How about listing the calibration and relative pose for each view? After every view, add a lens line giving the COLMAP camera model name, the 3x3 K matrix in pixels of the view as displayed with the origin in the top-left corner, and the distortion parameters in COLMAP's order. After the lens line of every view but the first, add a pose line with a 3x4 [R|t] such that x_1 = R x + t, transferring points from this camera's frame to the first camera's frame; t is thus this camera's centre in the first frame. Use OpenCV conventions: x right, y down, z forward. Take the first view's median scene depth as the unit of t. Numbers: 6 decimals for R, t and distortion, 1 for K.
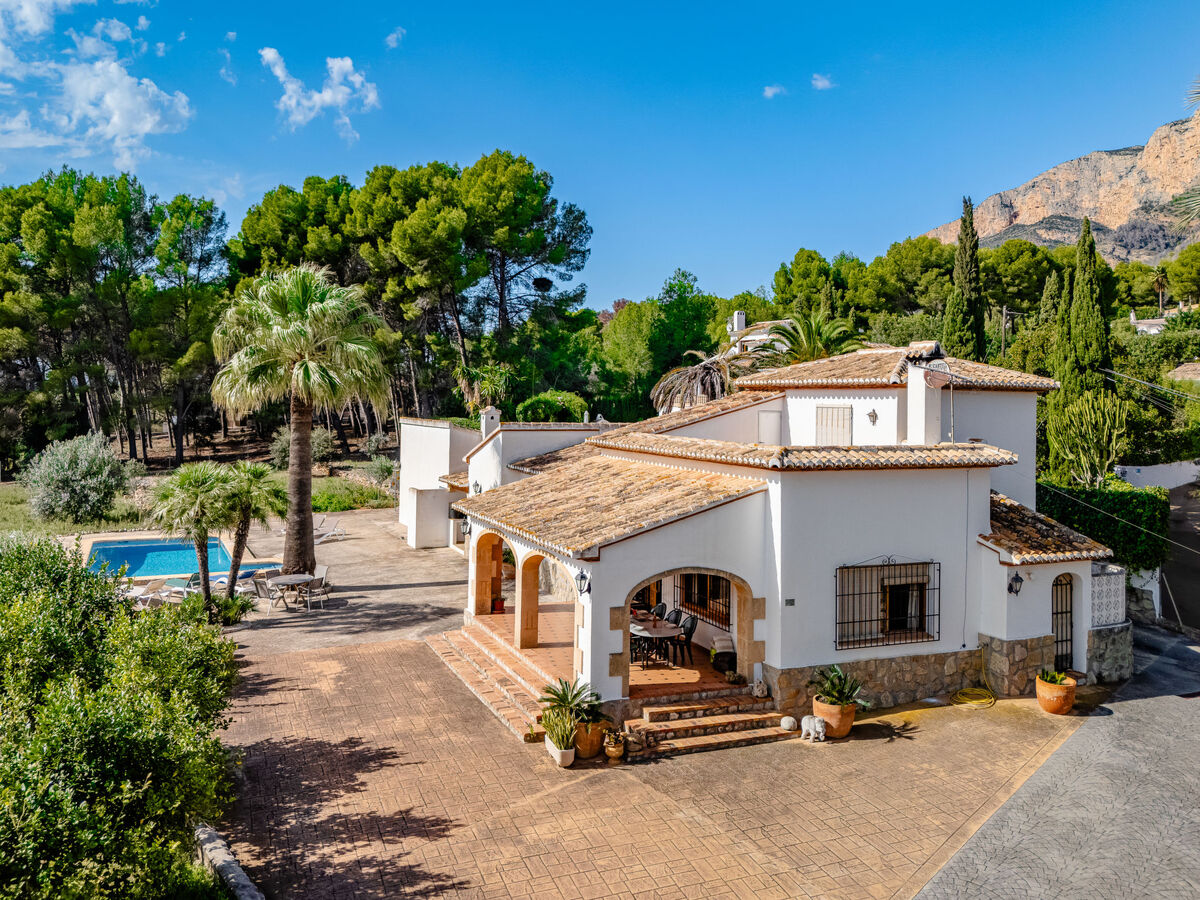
lens RADIAL K [[908.5, 0, 590.6], [0, 908.5, 447.4], [0, 0, 1]] dist [0.040565, -0.048538]
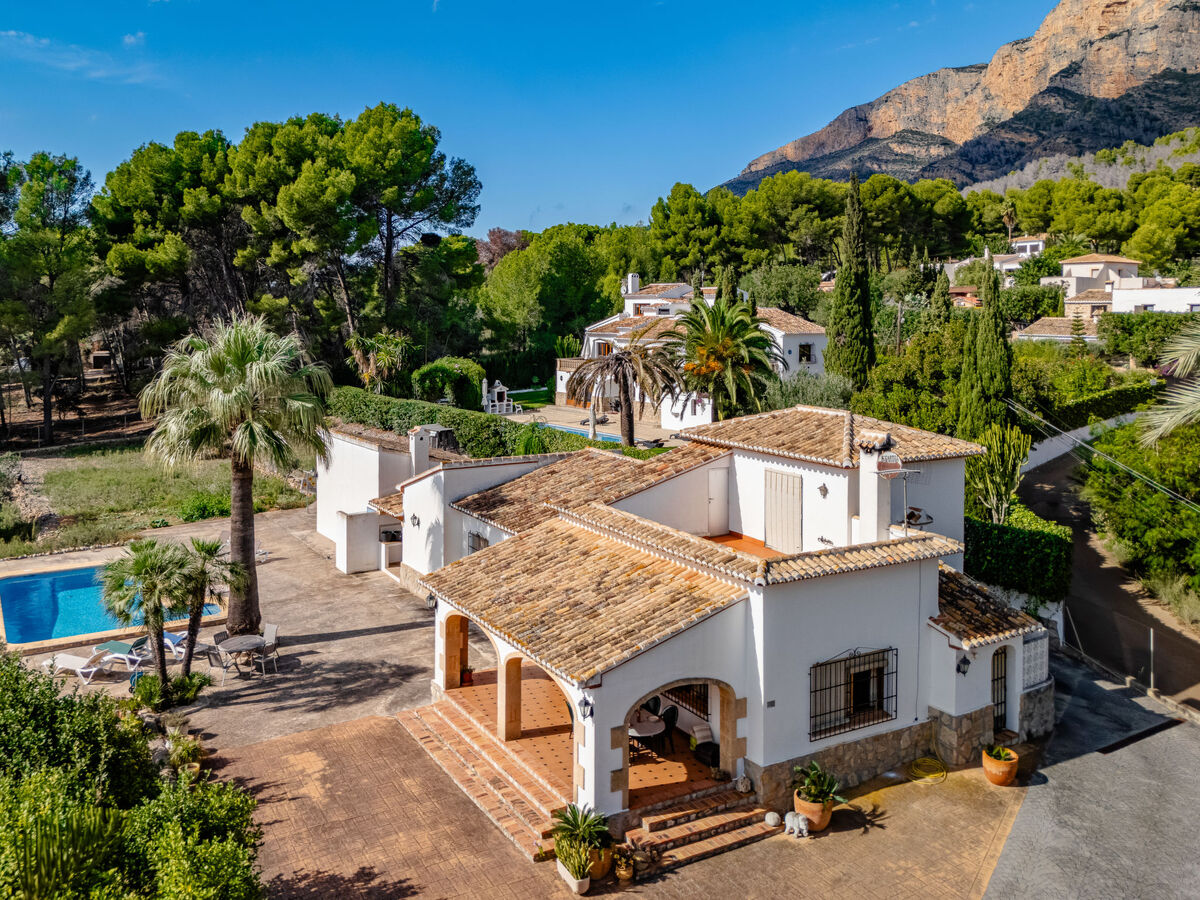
lens RADIAL K [[908.5, 0, 590.6], [0, 908.5, 447.4], [0, 0, 1]] dist [0.040565, -0.048538]
pose [[0.992700, -0.021560, 0.118668, -0.071255], [0.015428, 0.998509, 0.052354, -0.120620], [-0.119620, -0.050141, 0.991553, -0.014688]]
